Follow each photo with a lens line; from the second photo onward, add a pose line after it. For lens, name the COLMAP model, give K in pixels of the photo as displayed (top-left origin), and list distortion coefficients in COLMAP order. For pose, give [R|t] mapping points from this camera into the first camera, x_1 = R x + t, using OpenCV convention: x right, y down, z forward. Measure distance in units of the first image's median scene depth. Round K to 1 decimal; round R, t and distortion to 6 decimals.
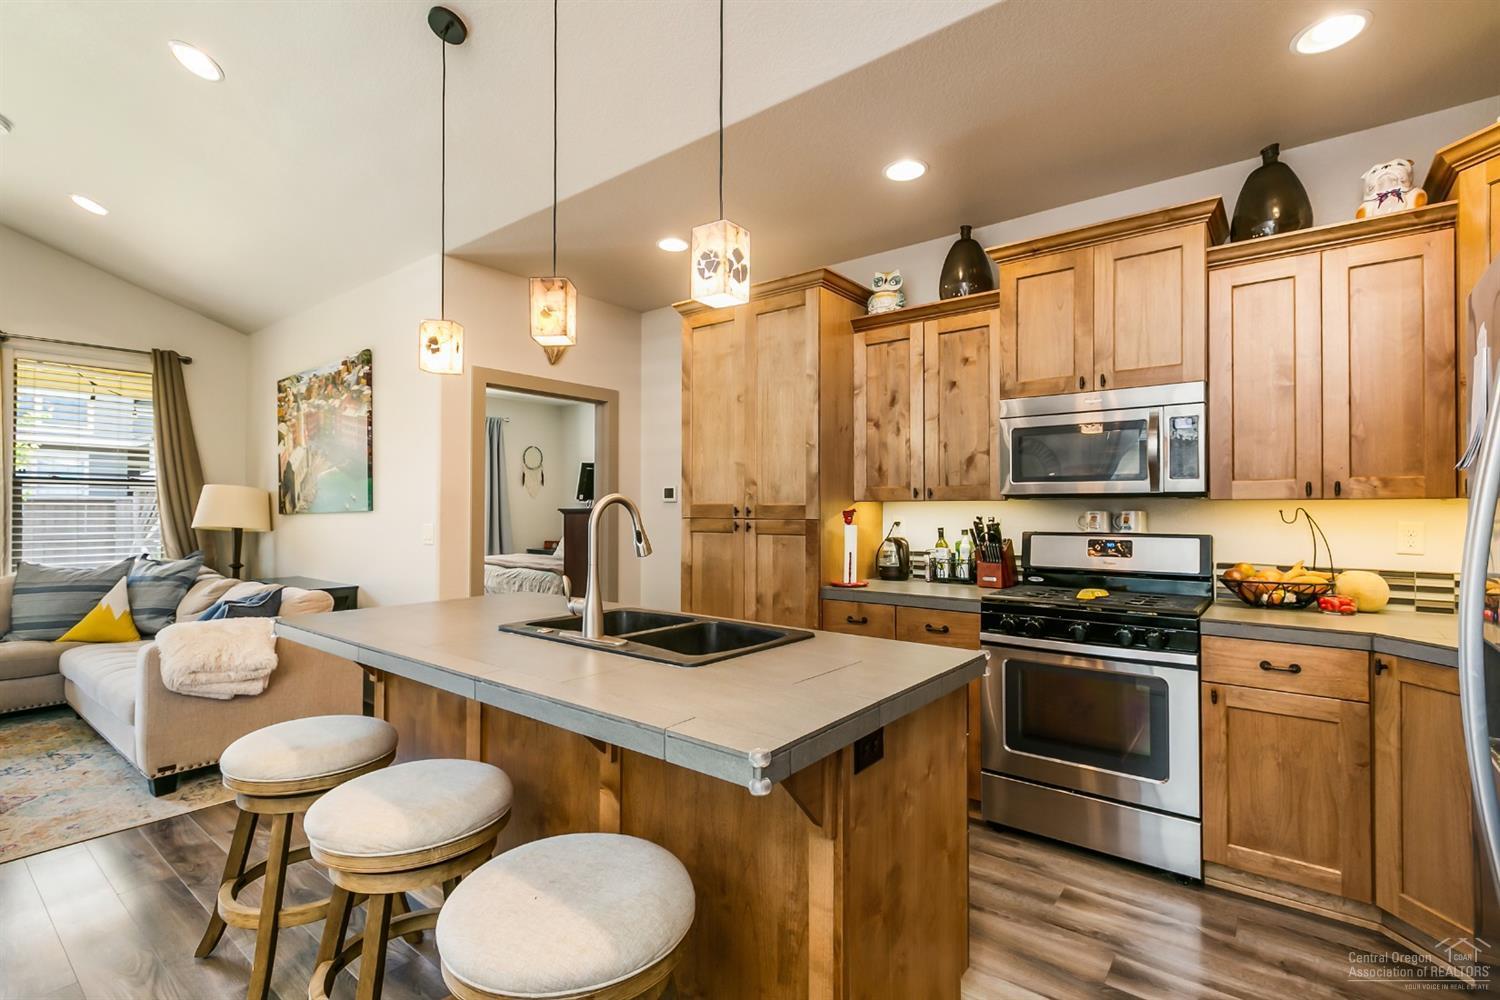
lens RADIAL K [[680.5, 0, 761.8], [0, 680.5, 503.5], [0, 0, 1]] dist [0.001455, -0.000615]
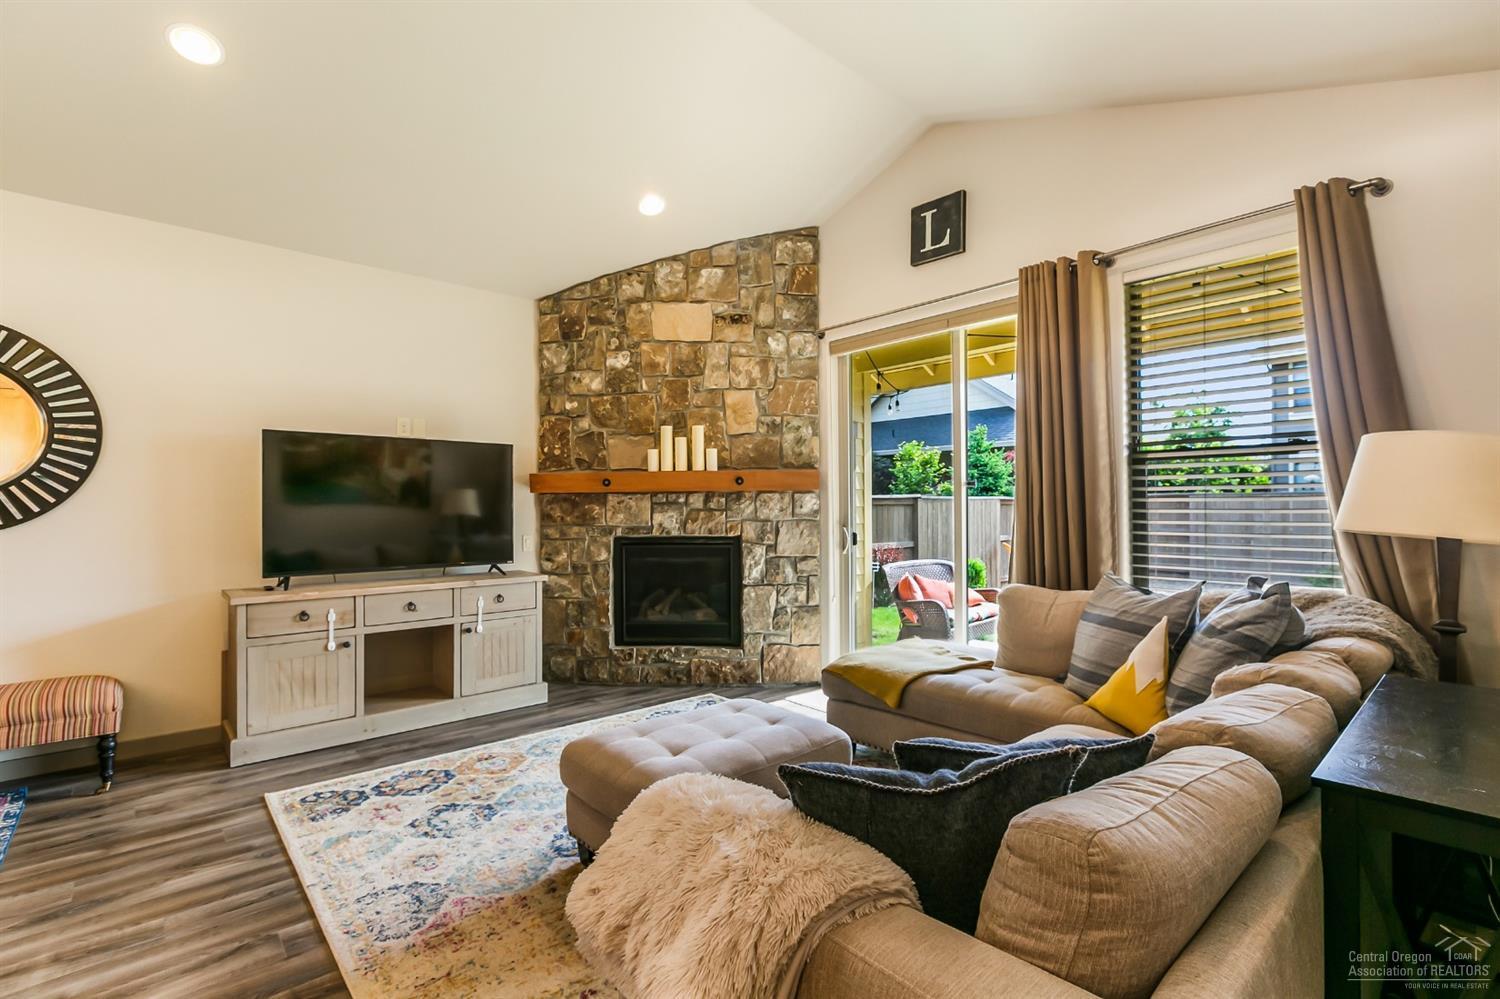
lens RADIAL K [[680.5, 0, 746.8], [0, 680.5, 508.7], [0, 0, 1]] dist [0.001455, -0.000615]
pose [[-0.183949, -0.000665, -0.982936, -0.356965], [0.014428, 0.999890, -0.003377, 0.019004], [0.982830, -0.014803, -0.183919, 0.809436]]
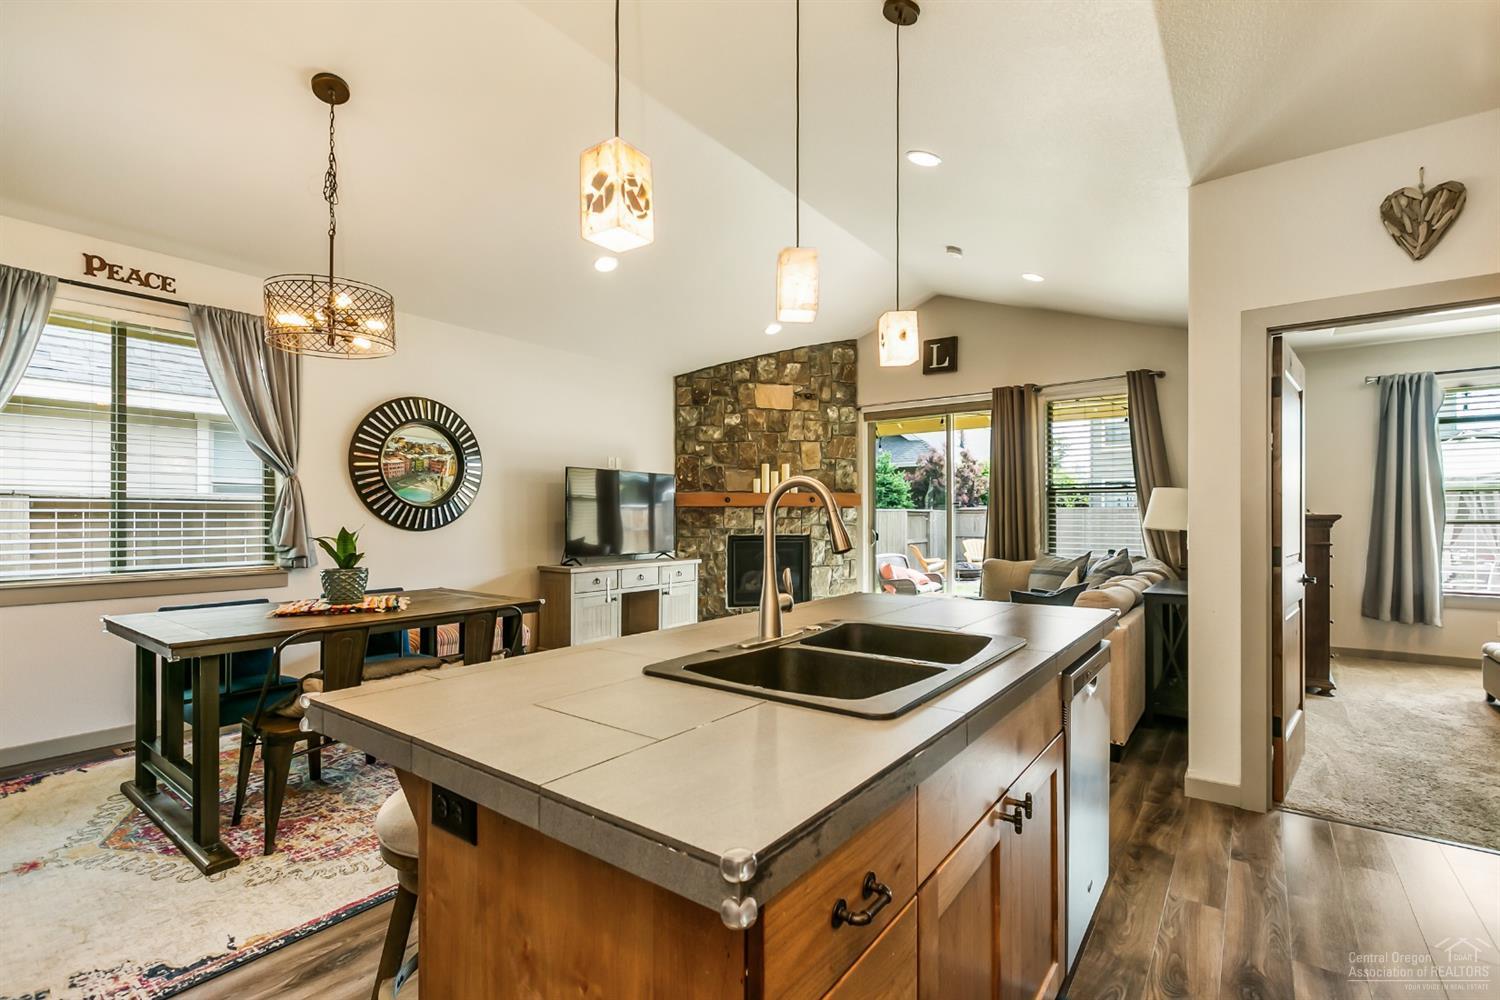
lens RADIAL K [[680.5, 0, 748.6], [0, 680.5, 514.4], [0, 0, 1]] dist [0.001455, -0.000615]
pose [[0.009517, -0.006843, -0.999931, 0.286104], [0.009402, 0.999933, -0.006753, 0.017575], [0.999911, -0.009337, 0.009581, 0.423085]]
